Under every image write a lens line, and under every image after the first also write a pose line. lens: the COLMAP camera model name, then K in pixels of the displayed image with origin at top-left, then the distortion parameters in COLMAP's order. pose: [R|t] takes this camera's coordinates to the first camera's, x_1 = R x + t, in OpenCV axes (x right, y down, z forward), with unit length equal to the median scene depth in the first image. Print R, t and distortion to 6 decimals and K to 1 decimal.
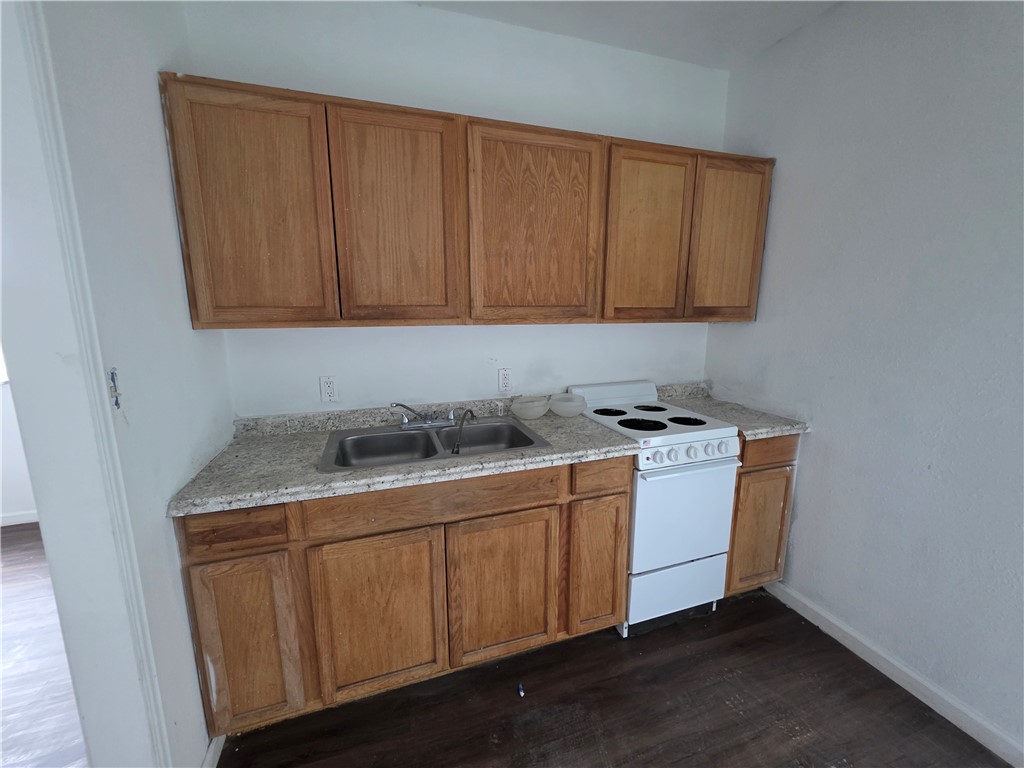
lens RADIAL K [[411.5, 0, 512.4], [0, 411.5, 381.8], [0, 0, 1]] dist [0.003204, 0.000184]
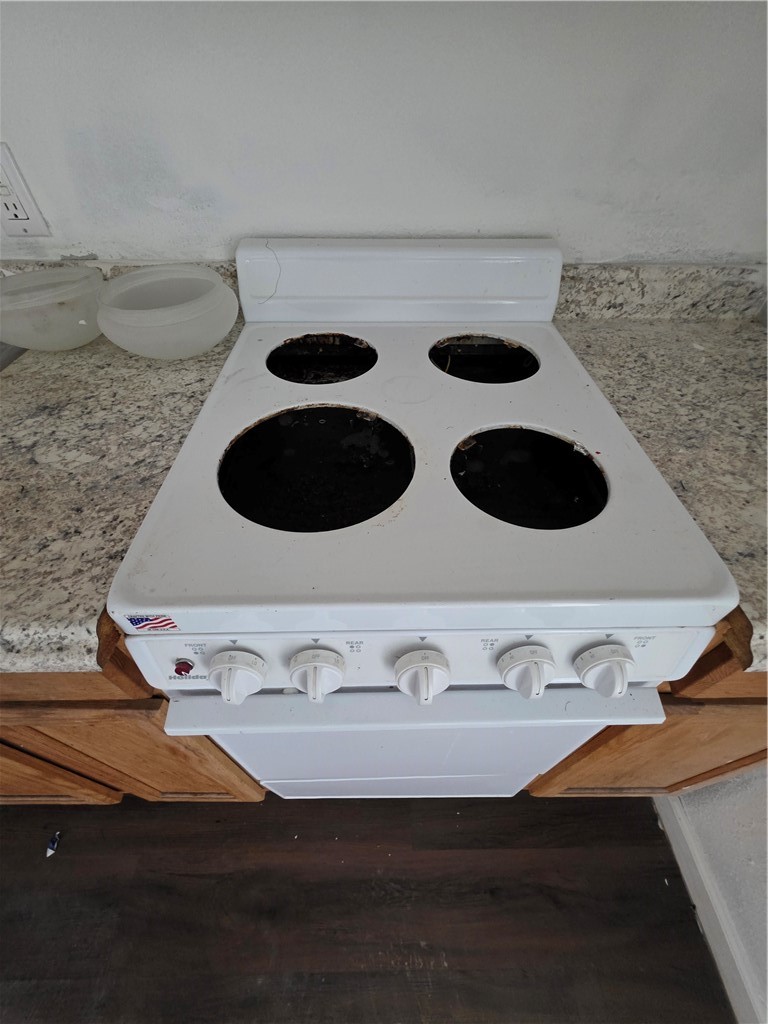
lens RADIAL K [[411.5, 0, 383.1], [0, 411.5, 511.3], [0, 0, 1]] dist [0.003204, 0.000184]
pose [[0.949977, 0.232619, -0.208404, 0.435664], [-0.063932, 0.797983, 0.599279, -0.022856], [0.305707, -0.555977, 0.772938, 0.851906]]
